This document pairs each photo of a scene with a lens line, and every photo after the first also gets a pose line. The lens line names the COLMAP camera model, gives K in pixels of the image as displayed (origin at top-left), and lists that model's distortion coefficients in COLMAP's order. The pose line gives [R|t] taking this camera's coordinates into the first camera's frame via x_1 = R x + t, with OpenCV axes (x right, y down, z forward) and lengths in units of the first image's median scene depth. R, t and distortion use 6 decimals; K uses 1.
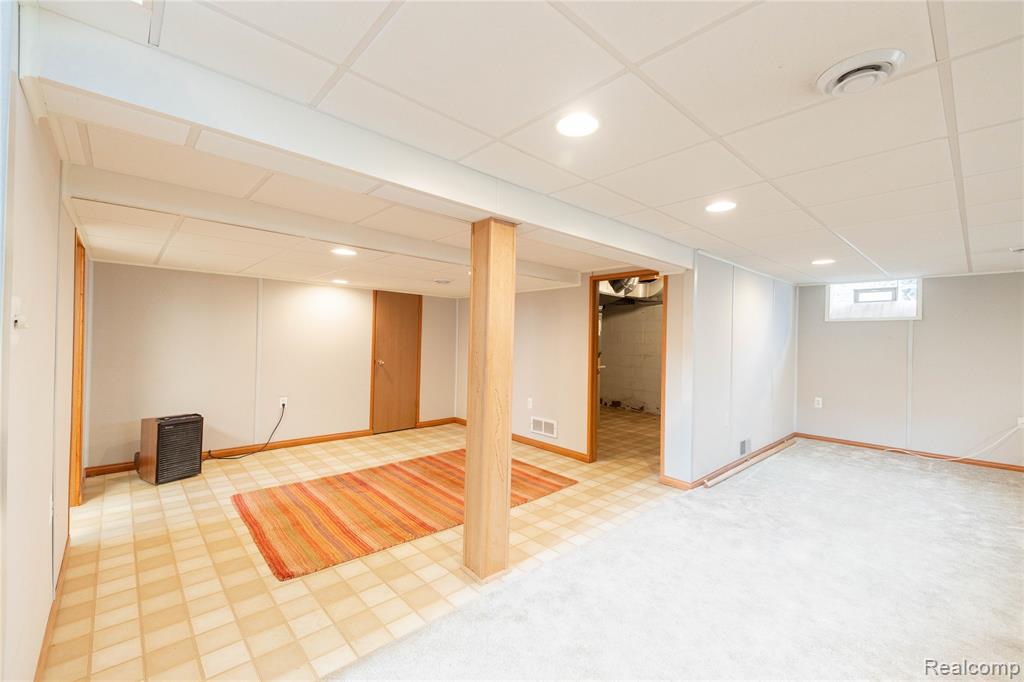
lens RADIAL K [[417.4, 0, 512.2], [0, 417.4, 336.2], [0, 0, 1]] dist [0.044132, -0.013703]
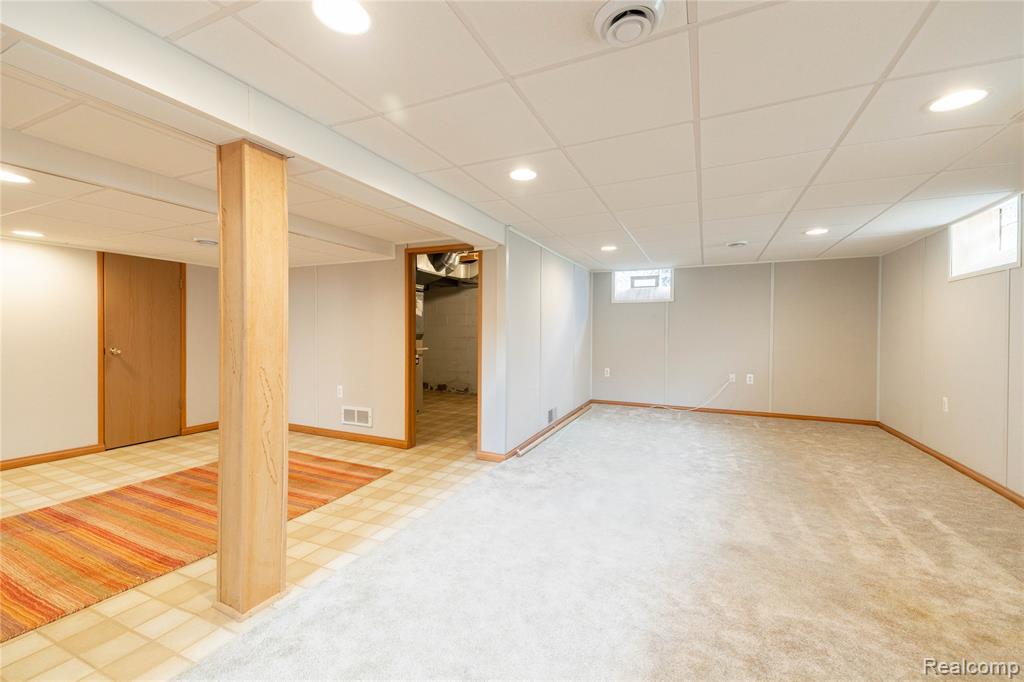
lens RADIAL K [[417.4, 0, 512.5], [0, 417.4, 334.4], [0, 0, 1]] dist [0.044132, -0.013703]
pose [[0.922507, -0.019348, 0.385495, 0.047660], [0.010743, 0.999643, 0.024463, 0.027443], [-0.385830, -0.018426, 0.922386, 0.051999]]
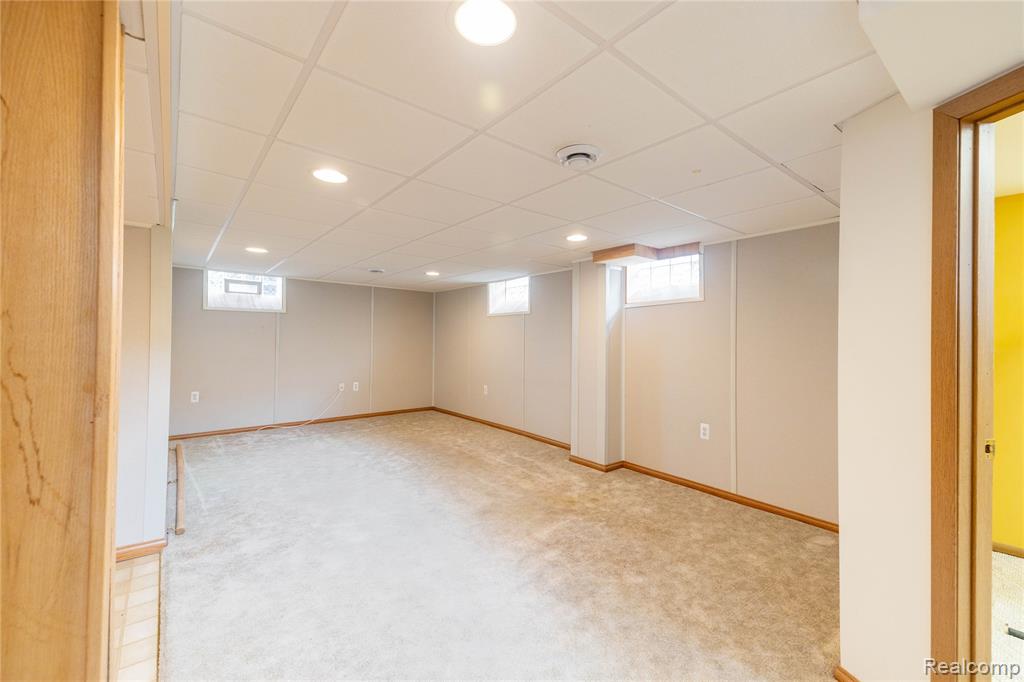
lens RADIAL K [[417.4, 0, 509.9], [0, 417.4, 335.6], [0, 0, 1]] dist [0.044132, -0.013703]
pose [[0.054845, -0.011584, 0.998428, -0.218033], [-0.020314, 0.999713, 0.012715, -0.002908], [-0.998288, -0.020980, 0.054594, 0.363997]]
